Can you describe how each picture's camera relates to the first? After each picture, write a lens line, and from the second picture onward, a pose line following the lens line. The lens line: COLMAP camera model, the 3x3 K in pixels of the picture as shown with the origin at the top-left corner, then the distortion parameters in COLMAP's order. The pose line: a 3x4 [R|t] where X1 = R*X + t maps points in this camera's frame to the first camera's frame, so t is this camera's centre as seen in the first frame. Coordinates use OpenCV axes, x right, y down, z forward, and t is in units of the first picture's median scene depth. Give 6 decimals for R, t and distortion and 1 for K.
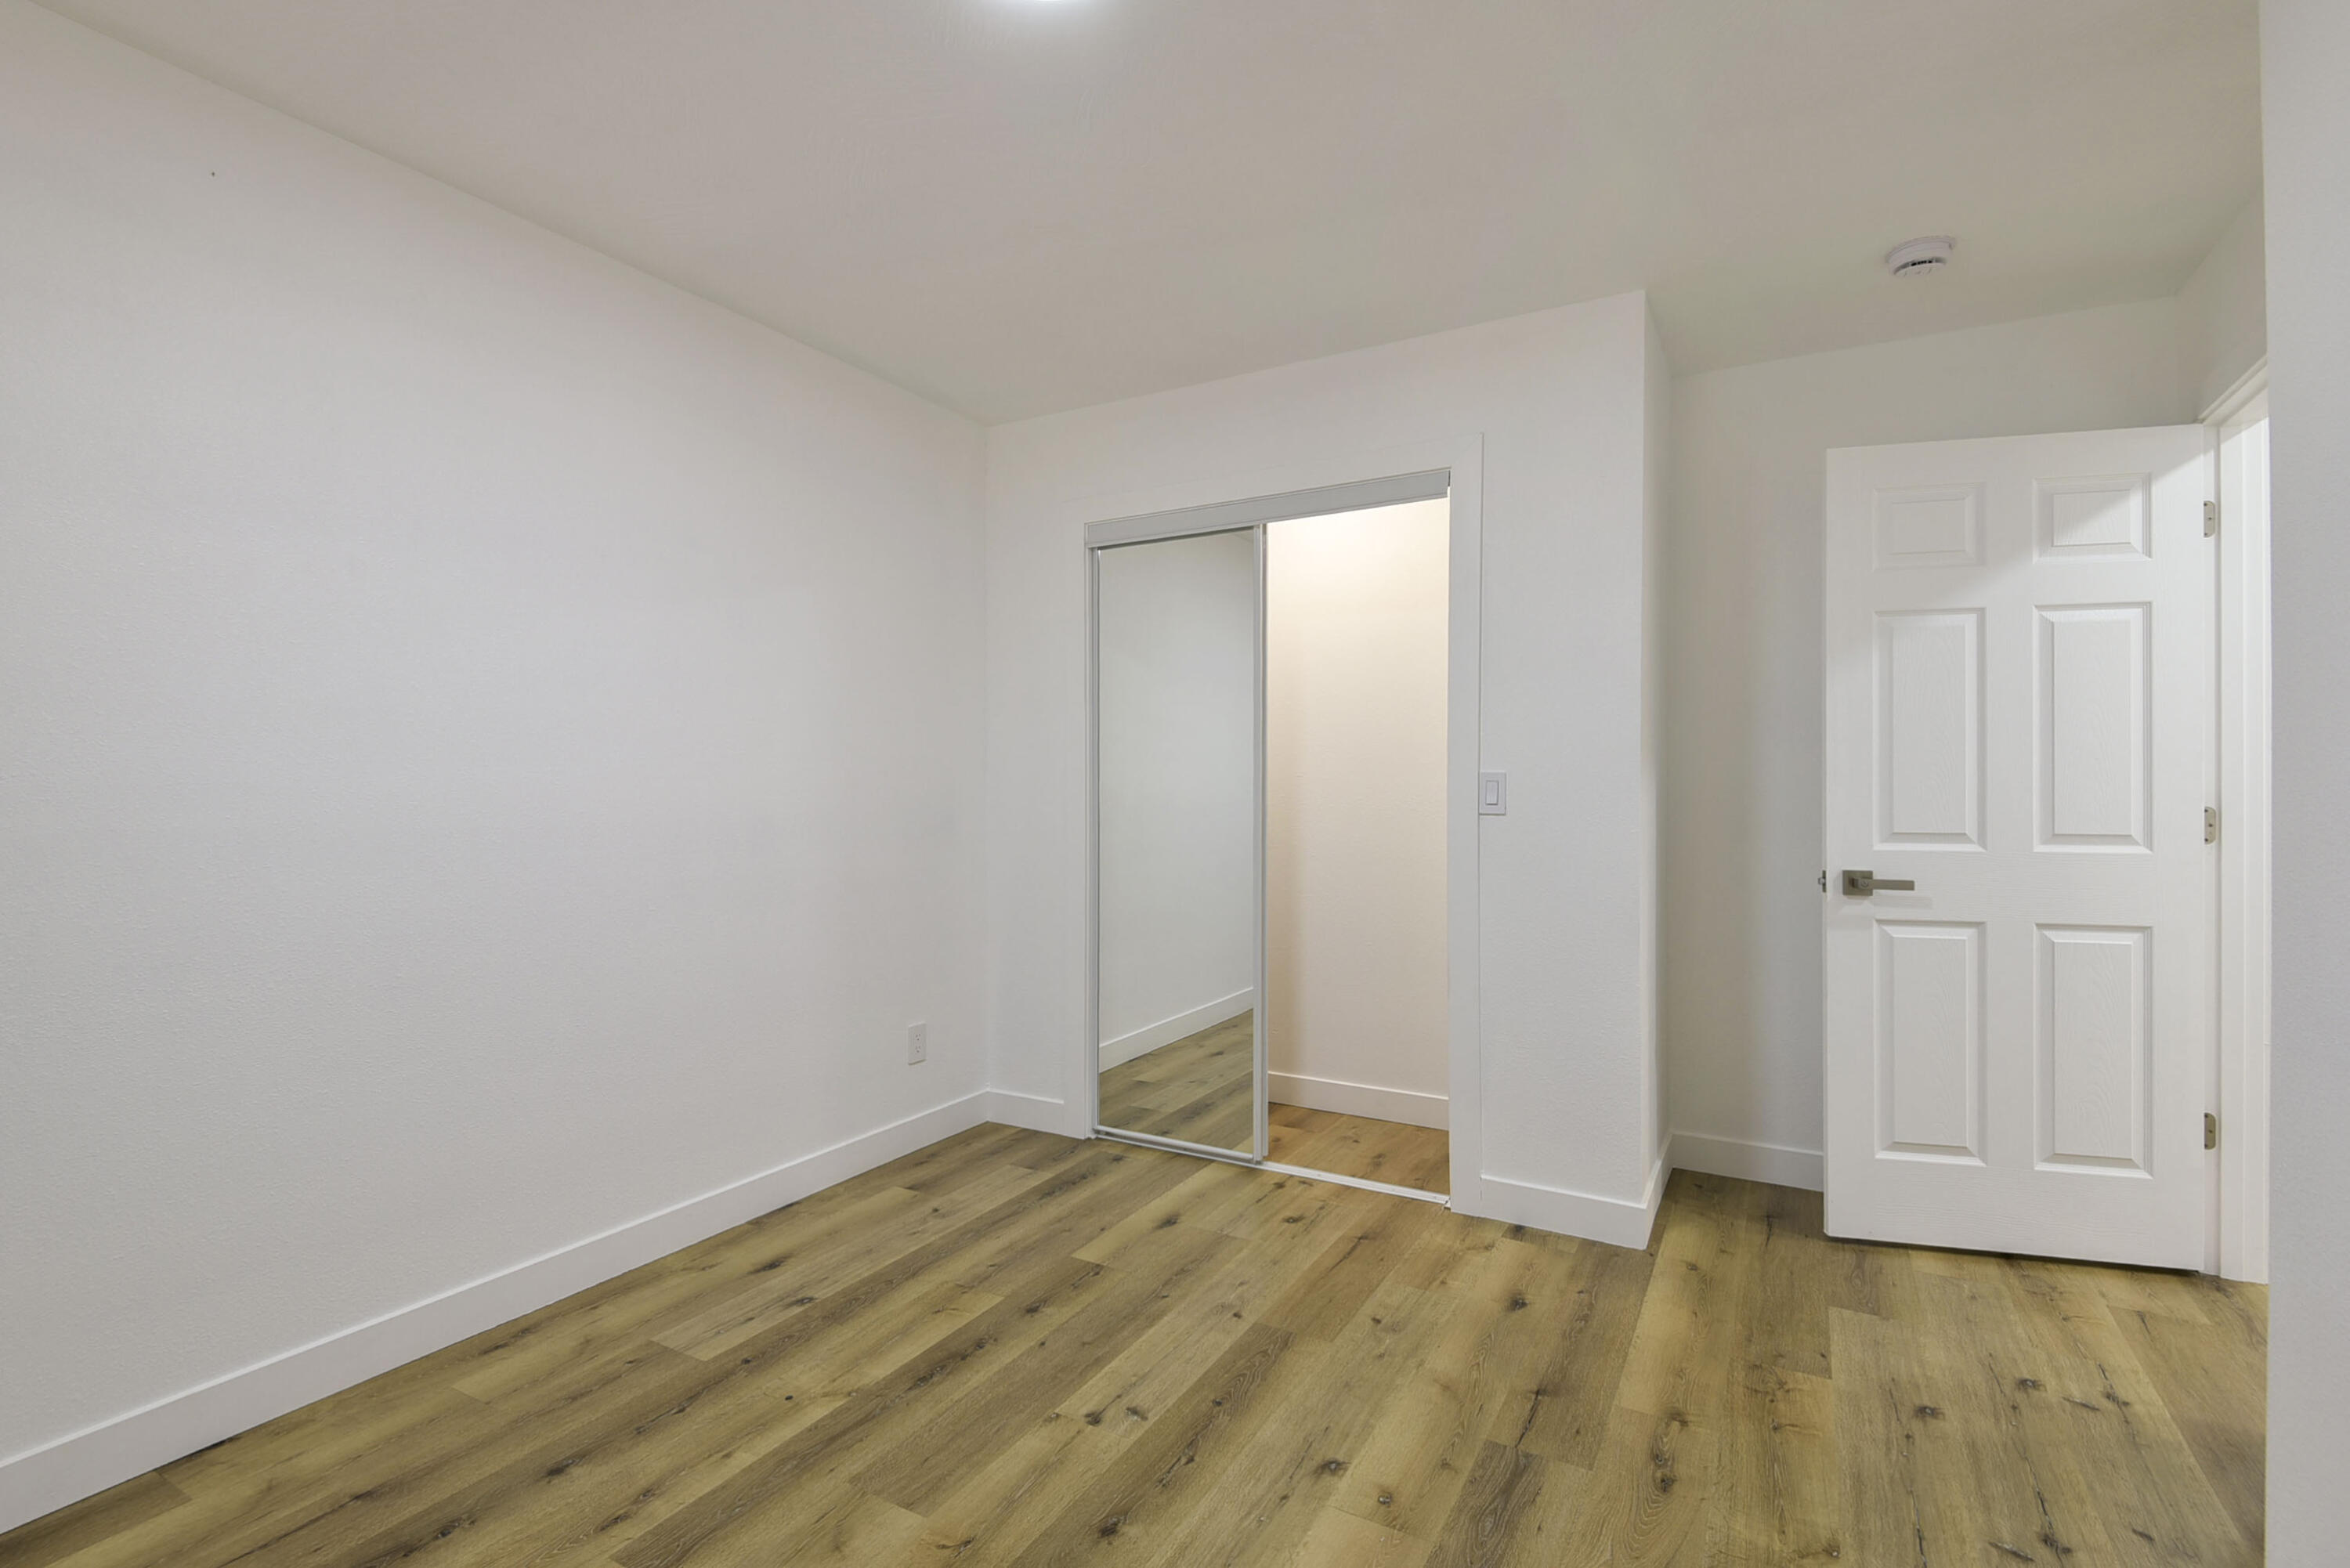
lens RADIAL K [[1092.8, 0, 1160.1], [0, 1092.8, 782.7], [0, 0, 1]] dist [0.032433, -0.020877]
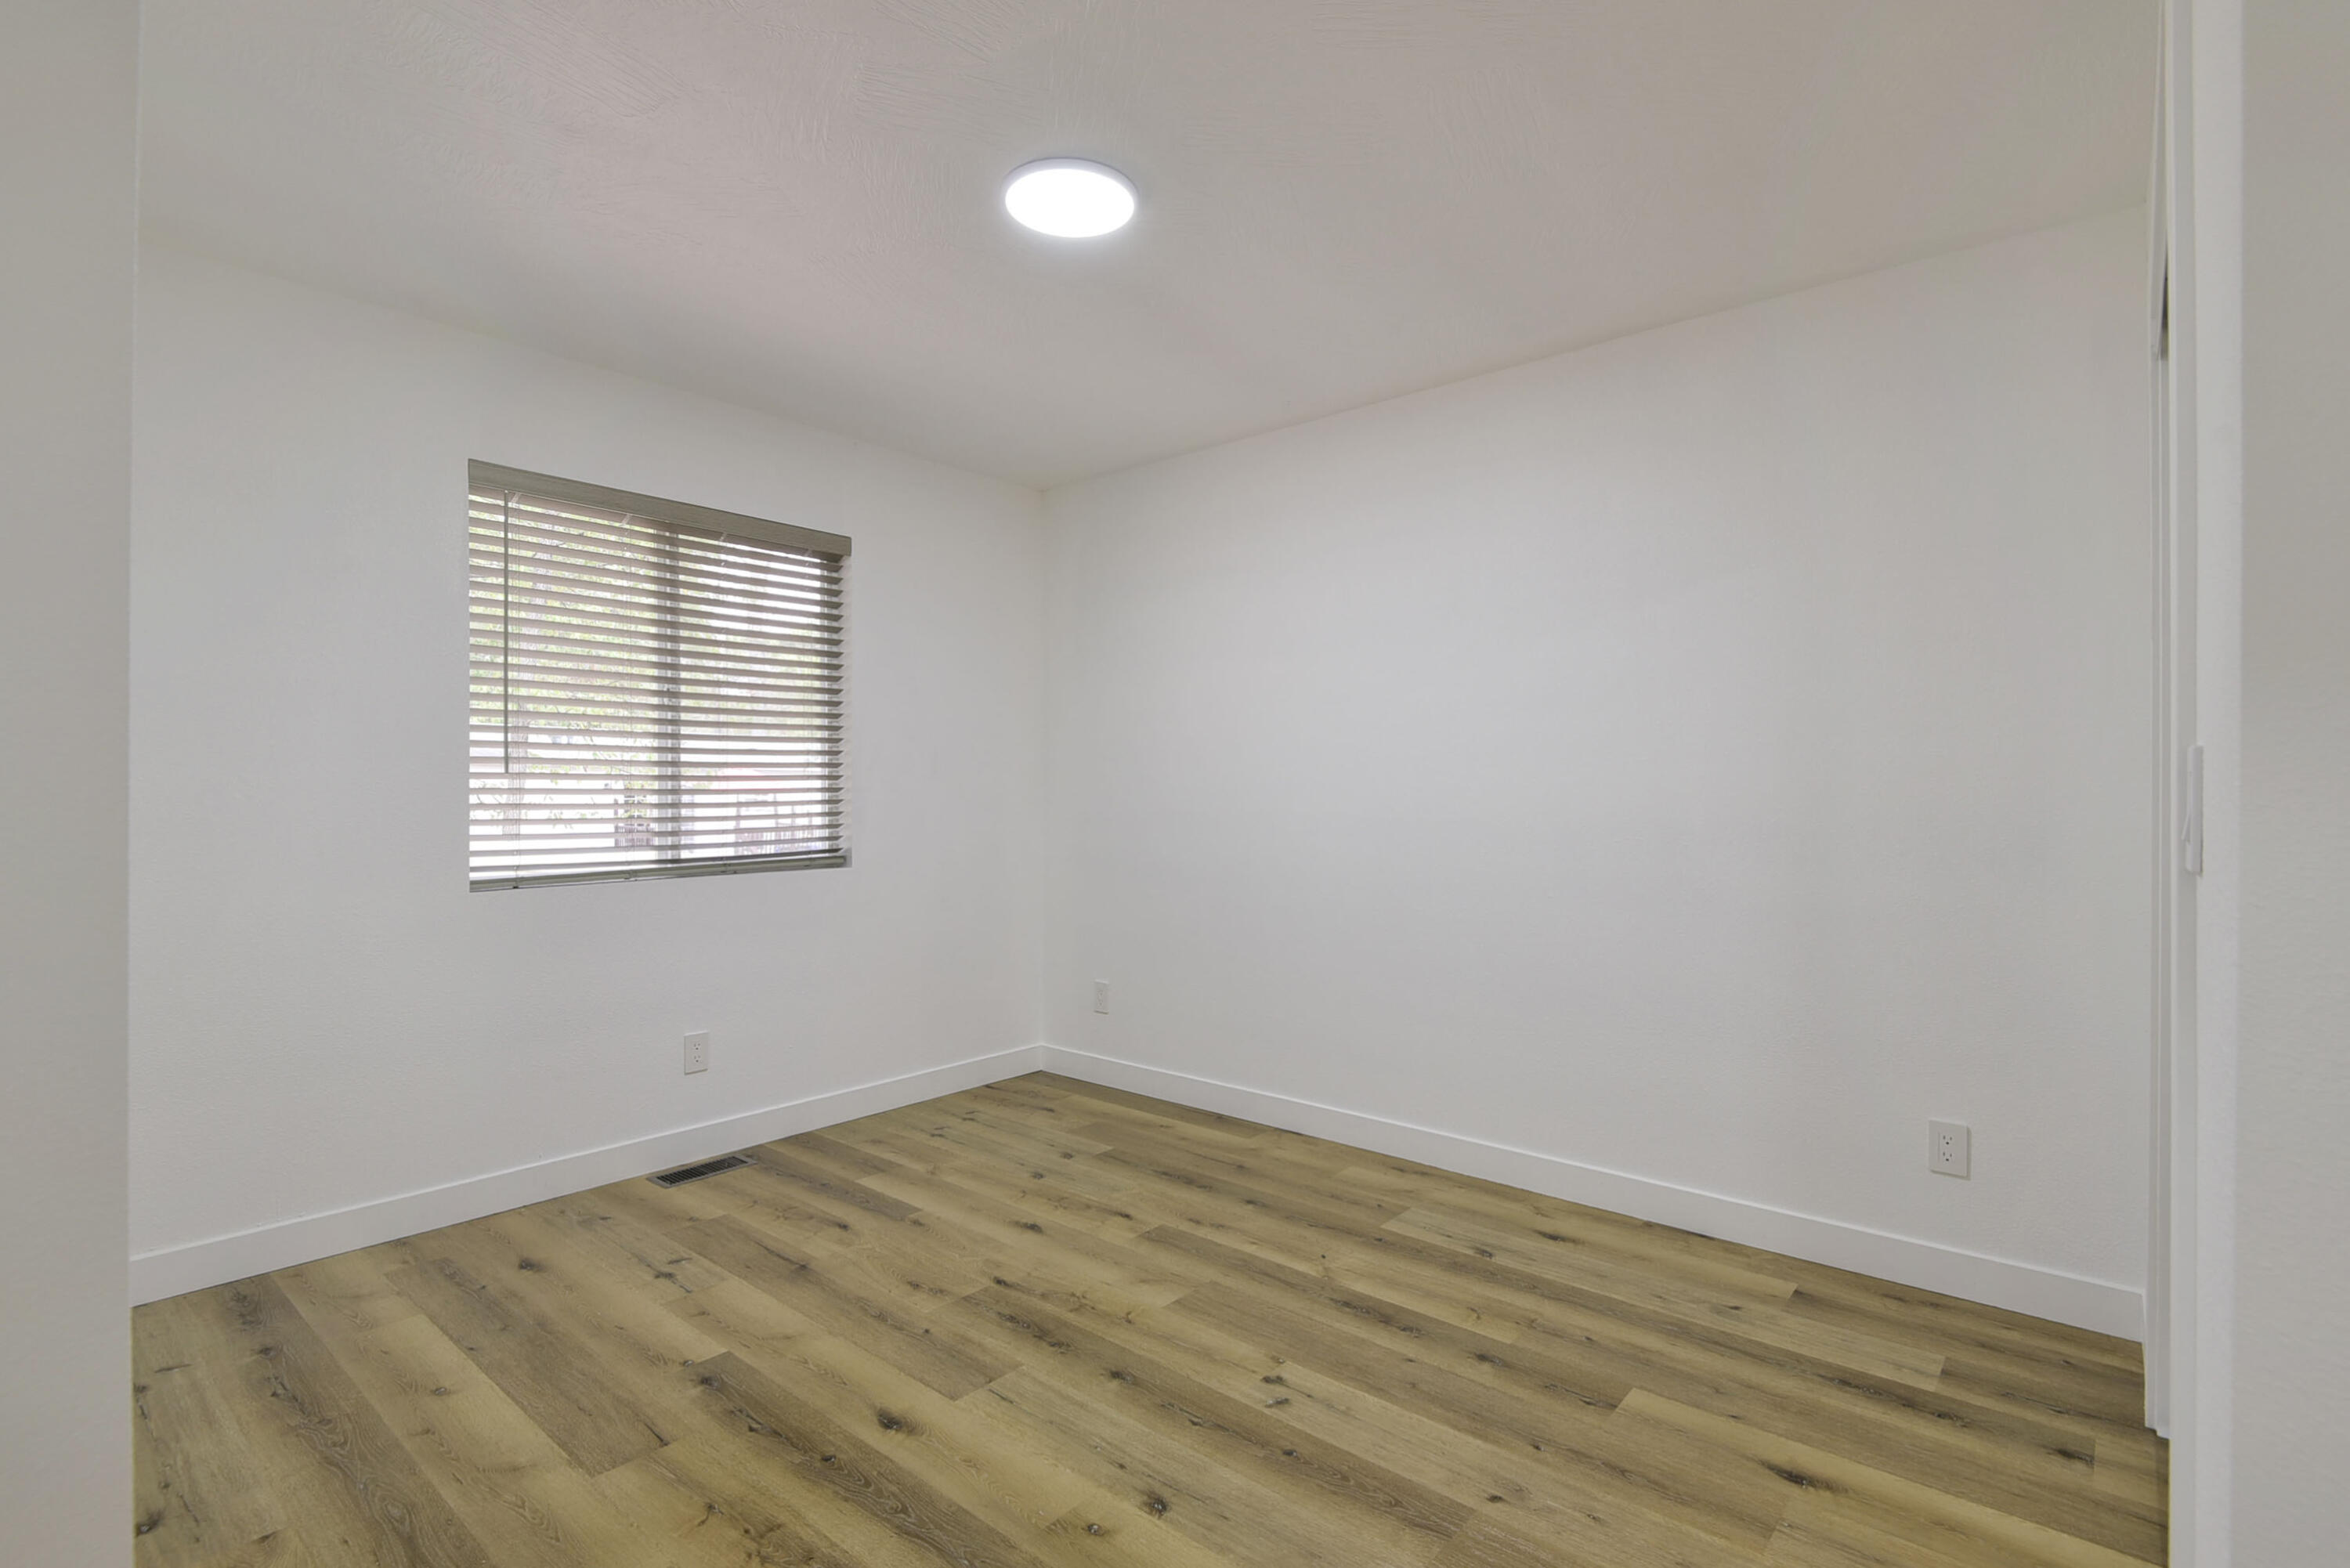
lens RADIAL K [[1092.8, 0, 1160.1], [0, 1092.8, 782.7], [0, 0, 1]] dist [0.032433, -0.020877]
pose [[-0.186091, -0.003561, -0.982526, 0.846985], [0.000272, 0.999993, -0.003676, 0.006996], [0.982532, -0.000951, -0.186089, 0.923981]]
